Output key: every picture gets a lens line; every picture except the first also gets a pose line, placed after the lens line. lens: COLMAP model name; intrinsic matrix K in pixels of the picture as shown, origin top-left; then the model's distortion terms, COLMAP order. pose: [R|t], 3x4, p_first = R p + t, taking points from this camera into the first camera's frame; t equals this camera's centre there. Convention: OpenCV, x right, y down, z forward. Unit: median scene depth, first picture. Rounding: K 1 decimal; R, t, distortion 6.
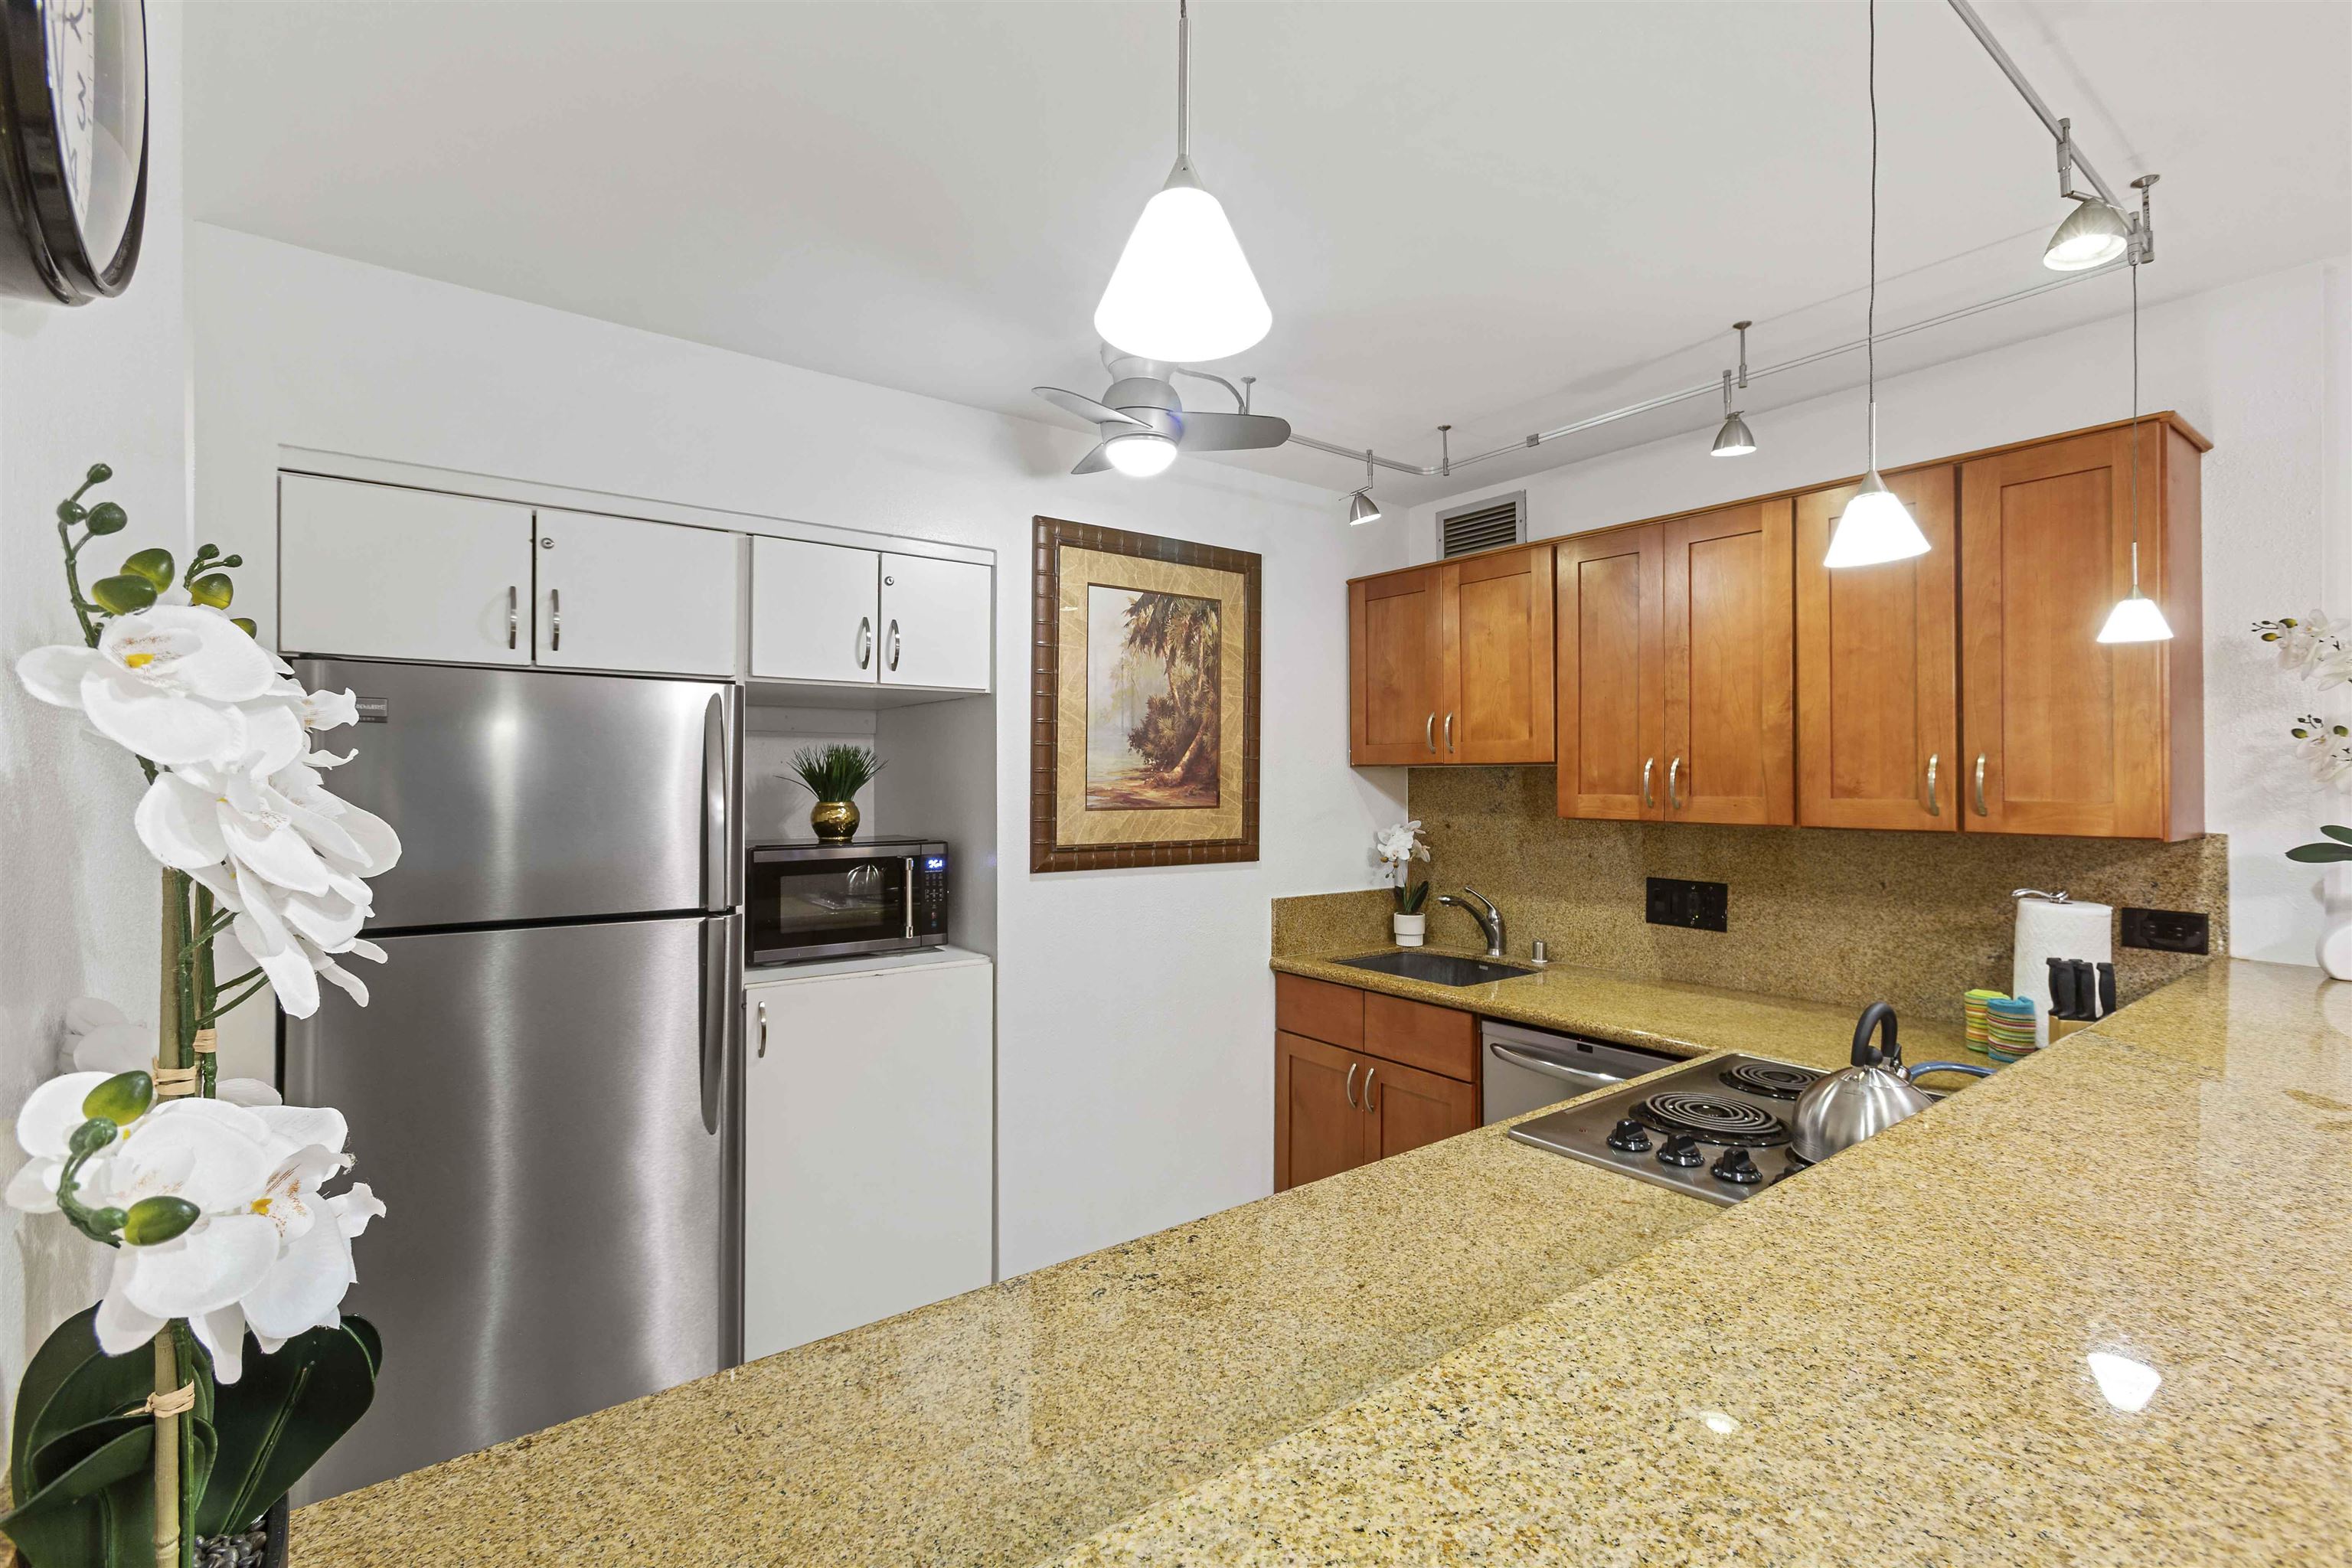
lens RADIAL K [[1038.4, 0, 1173.1], [0, 1038.4, 772.7], [0, 0, 1]] dist [-0.010908, 0.006073]
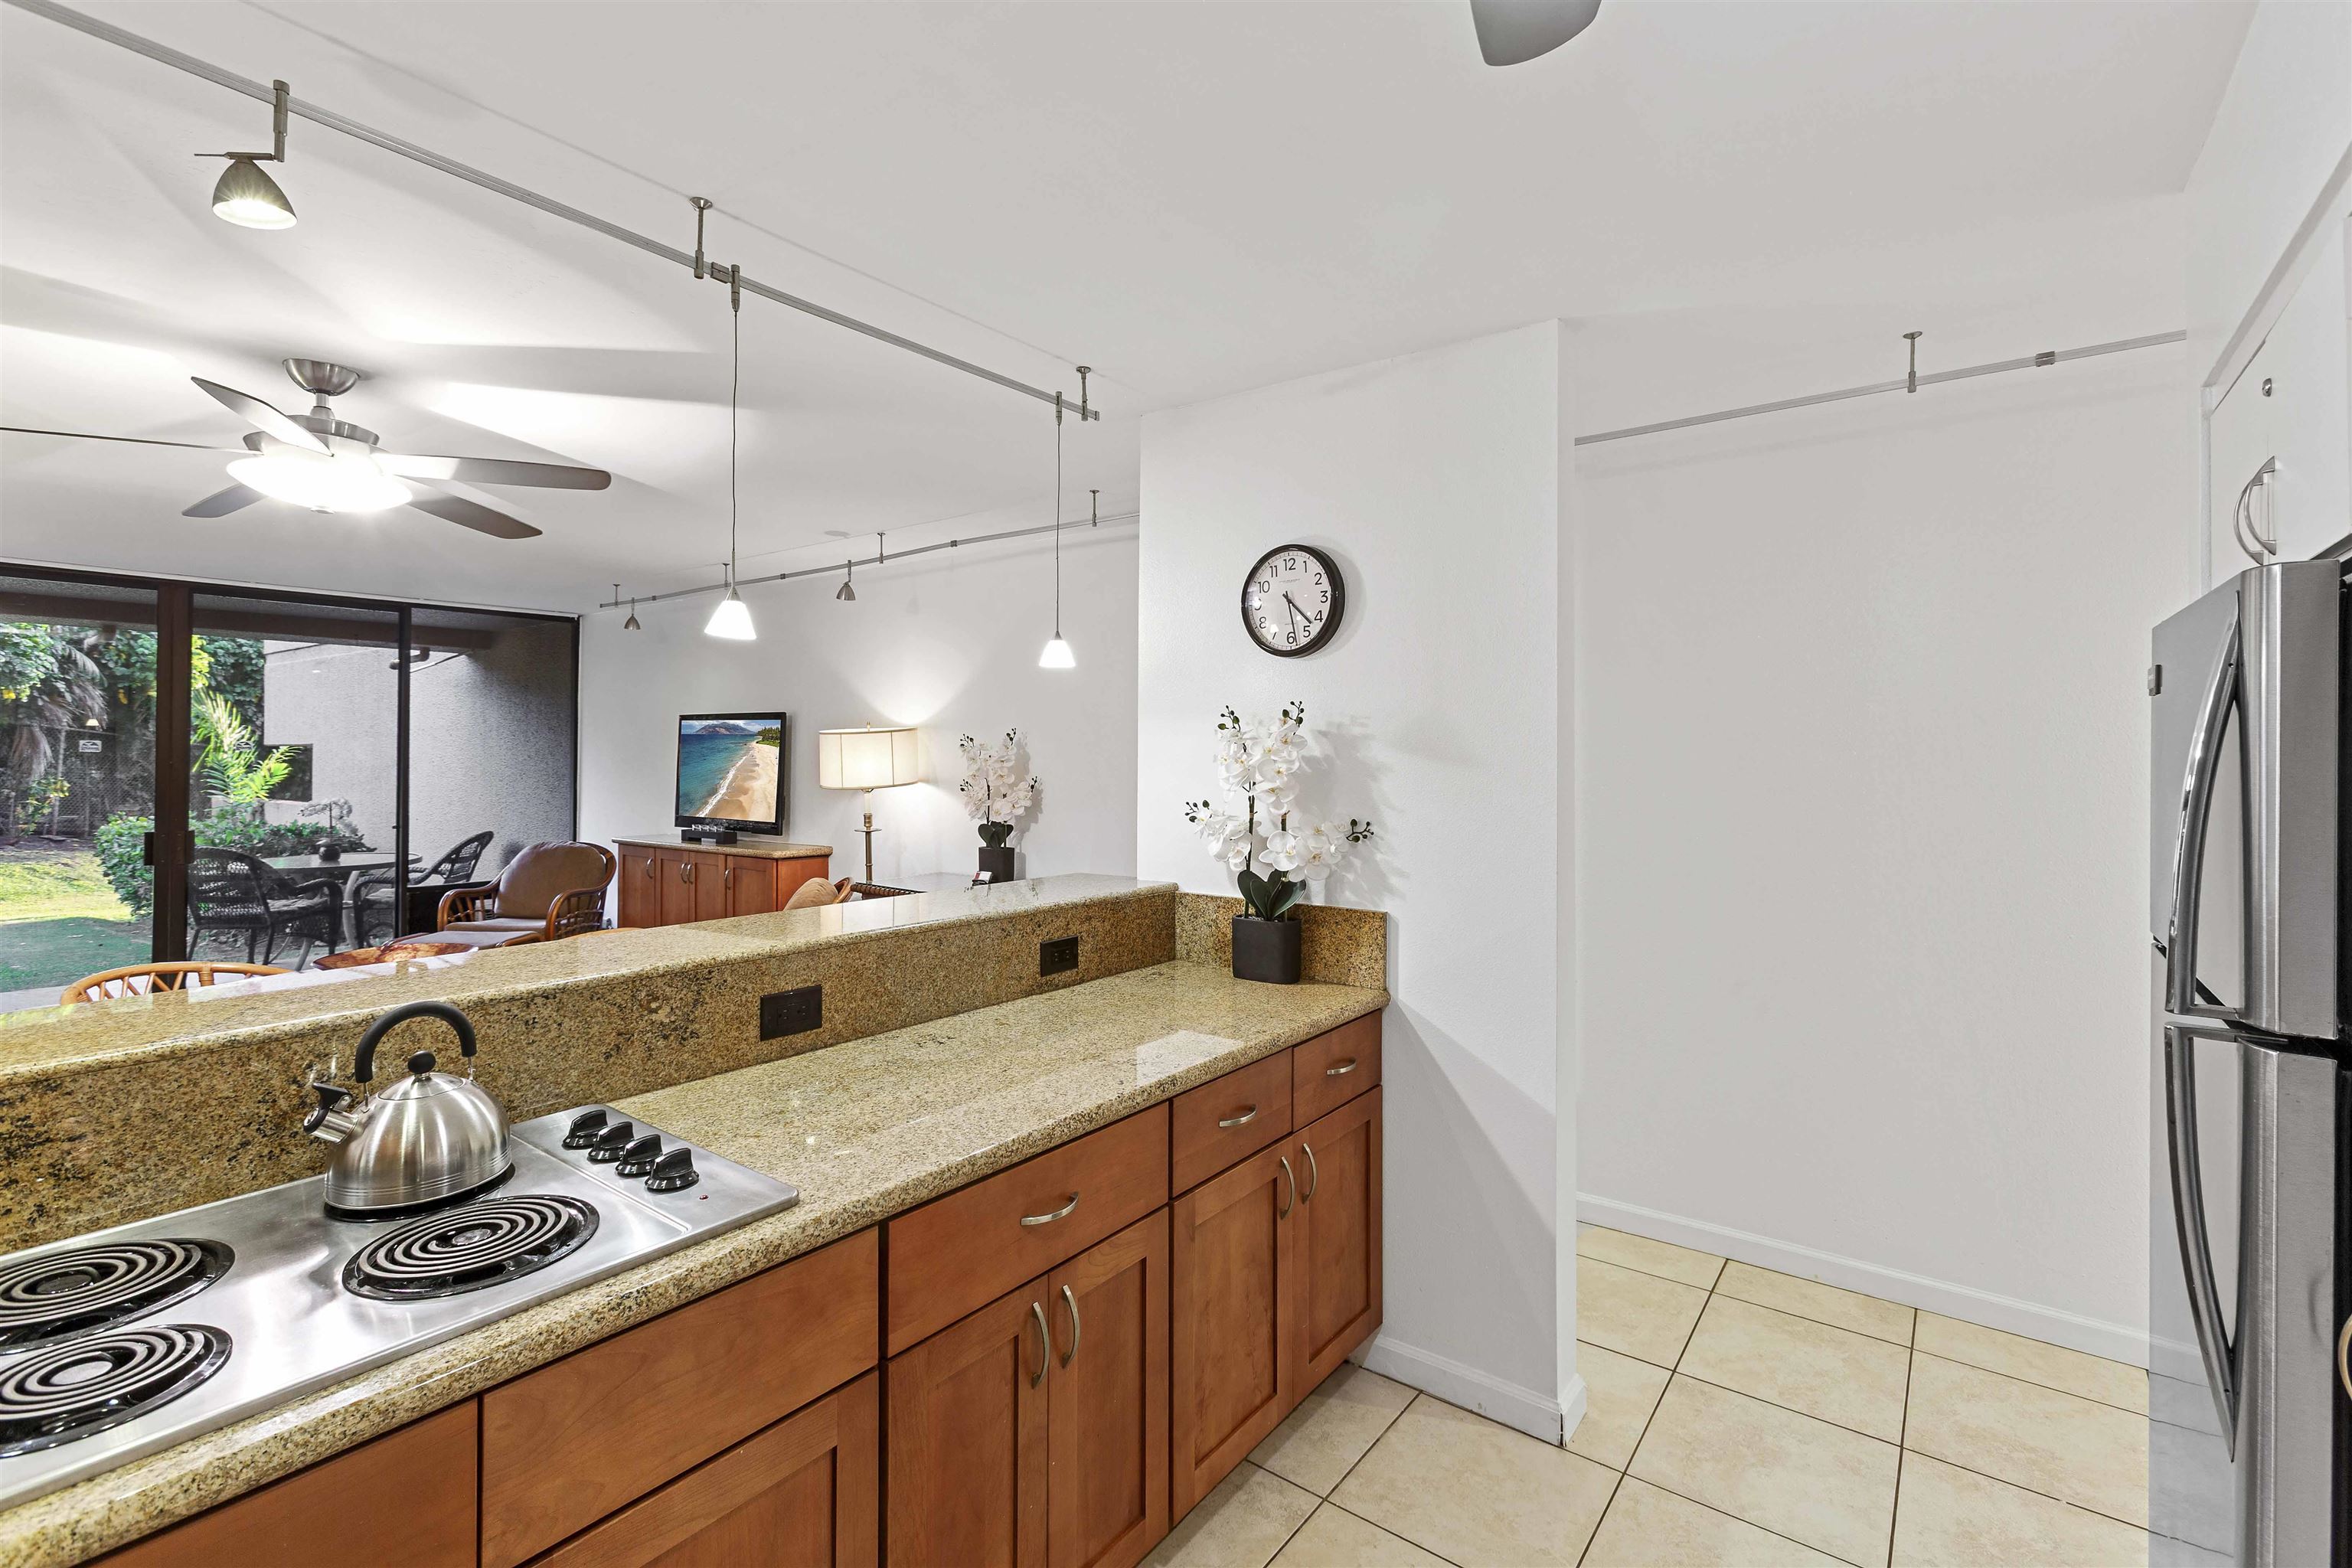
lens RADIAL K [[1061.3, 0, 1175.5], [0, 1061.3, 737.5], [0, 0, 1]] dist [-0.023208, 0.021028]
pose [[-0.960715, -0.007612, -0.277432, 0.151451], [-0.001711, 0.999767, -0.021509, 0.004309], [0.277531, -0.020189, -0.960505, 1.042957]]
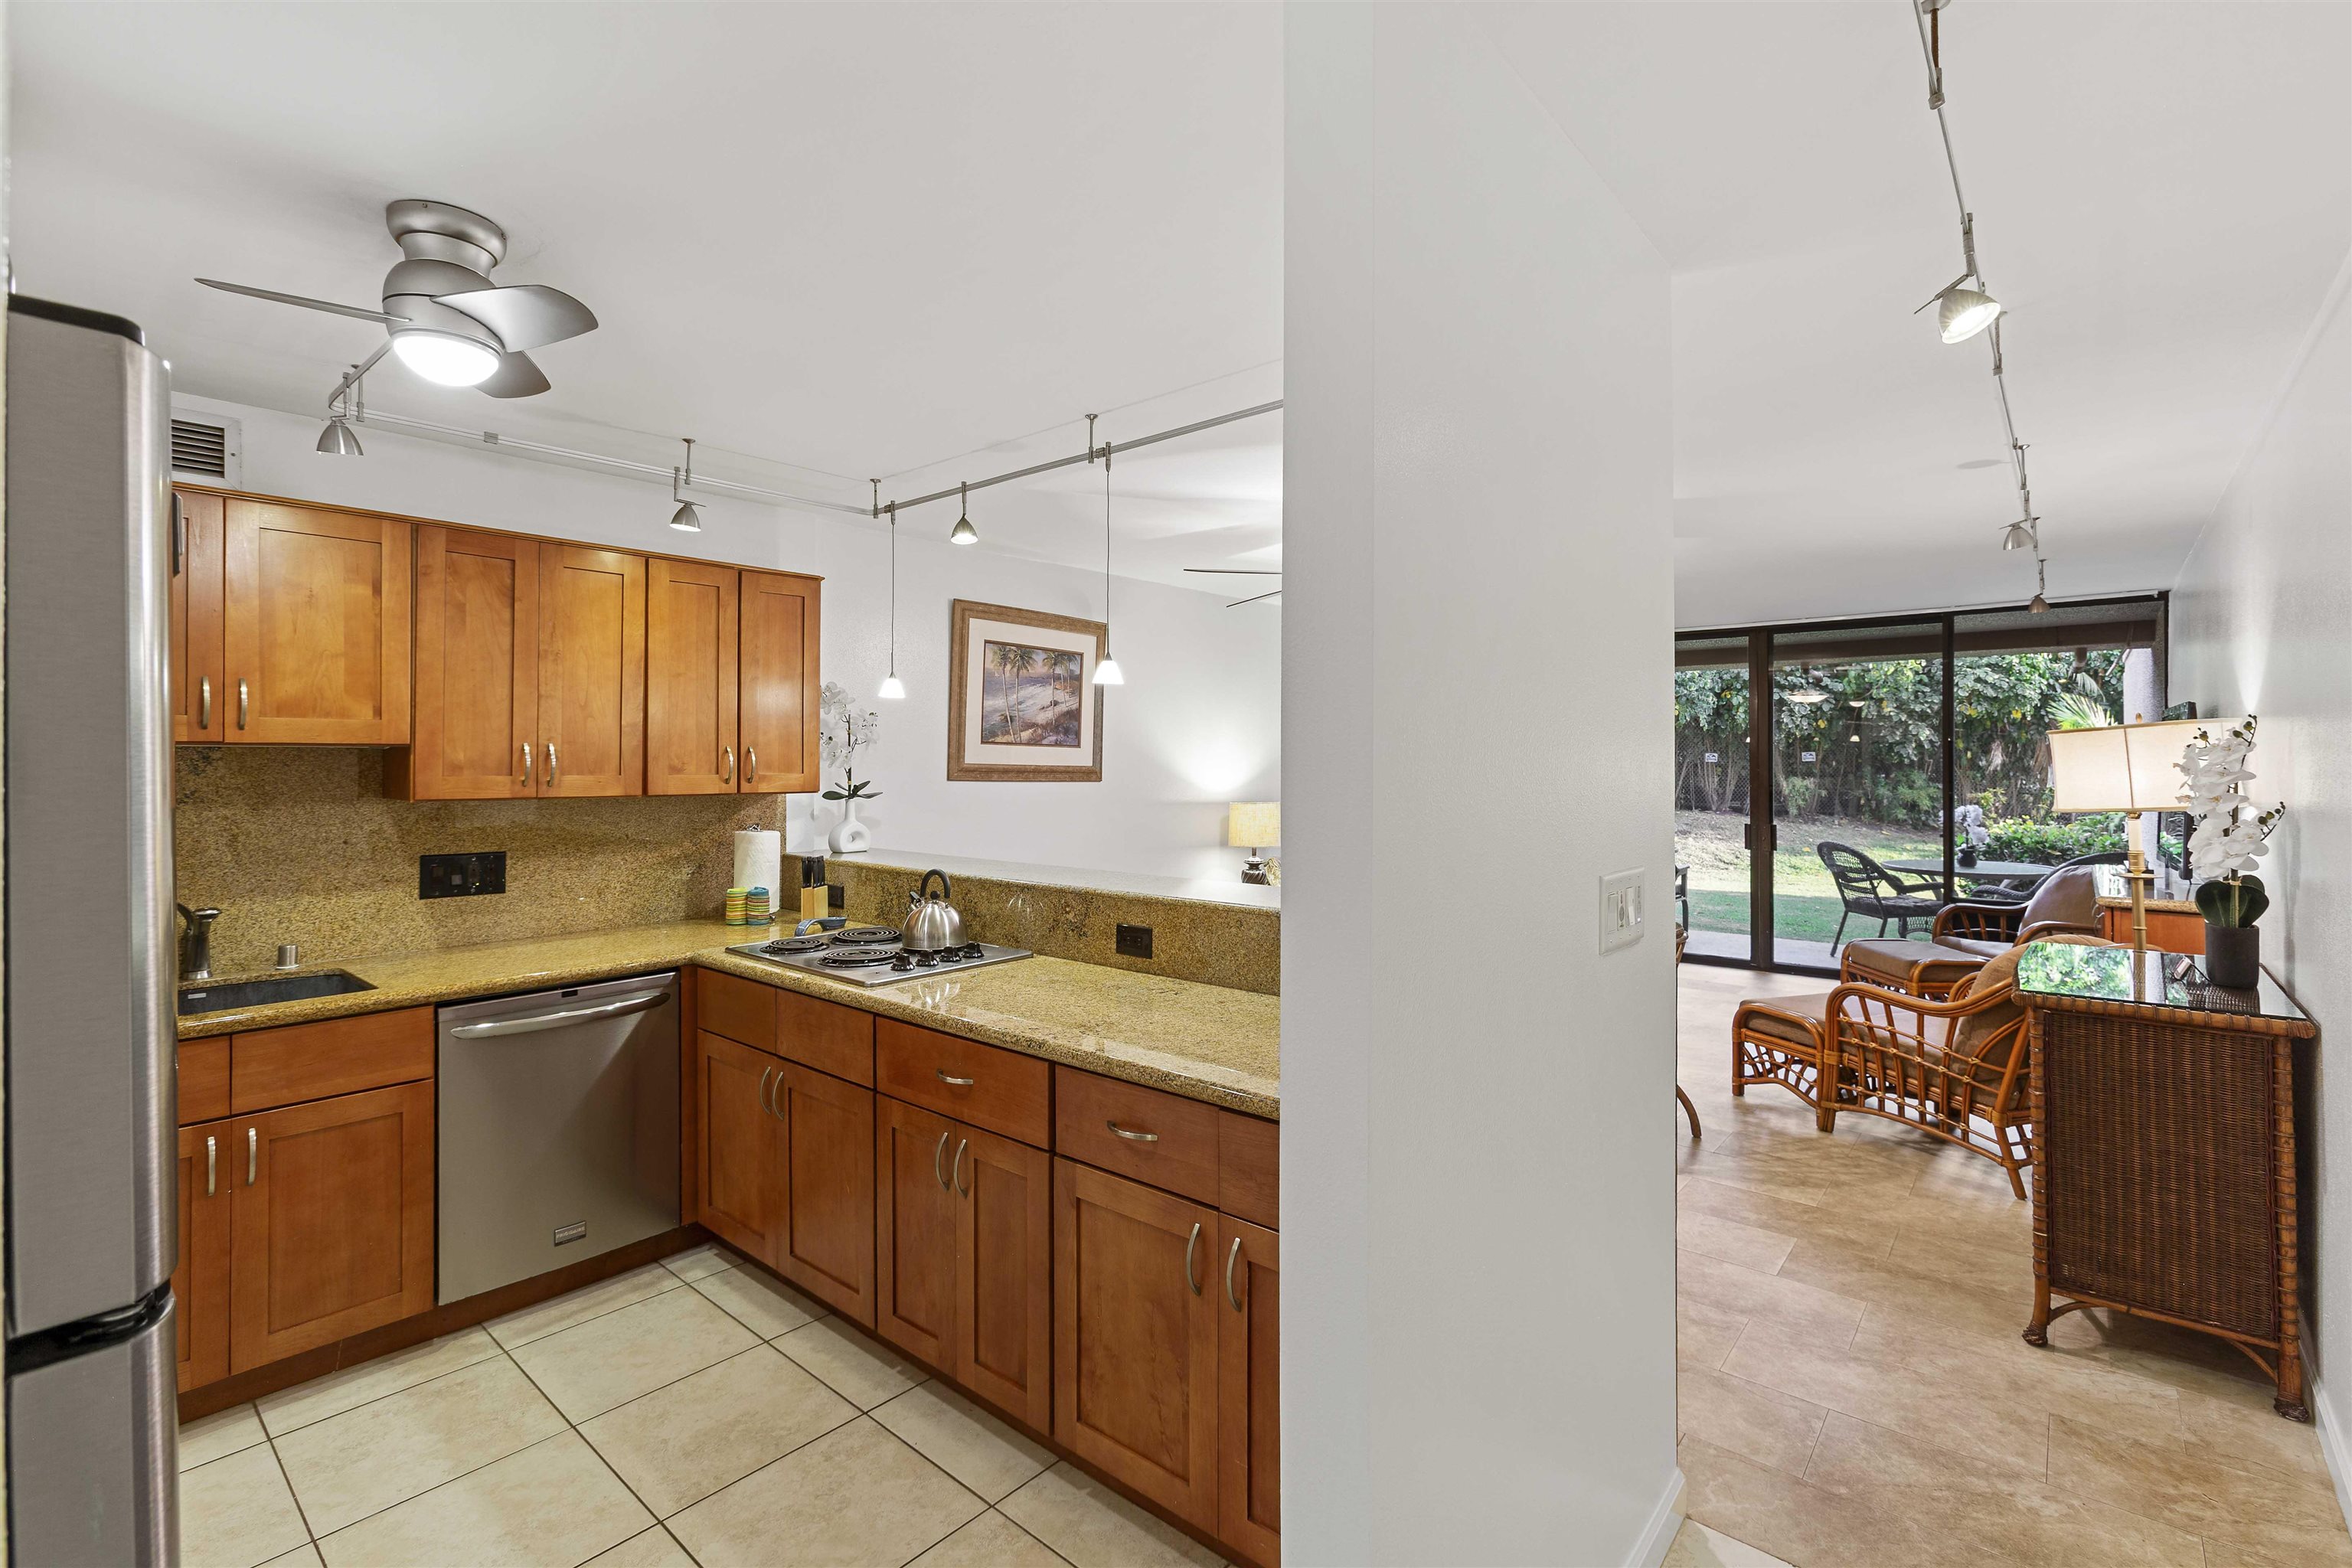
lens RADIAL K [[1060.8, 0, 1178.2], [0, 1060.8, 754.8], [0, 0, 1]] dist [-0.015505, 0.010676]
pose [[-0.217604, 0.004696, 0.976026, -0.760026], [-0.007027, 0.999955, -0.006378, 0.000987], [-0.976012, -0.008246, -0.217561, 0.498143]]
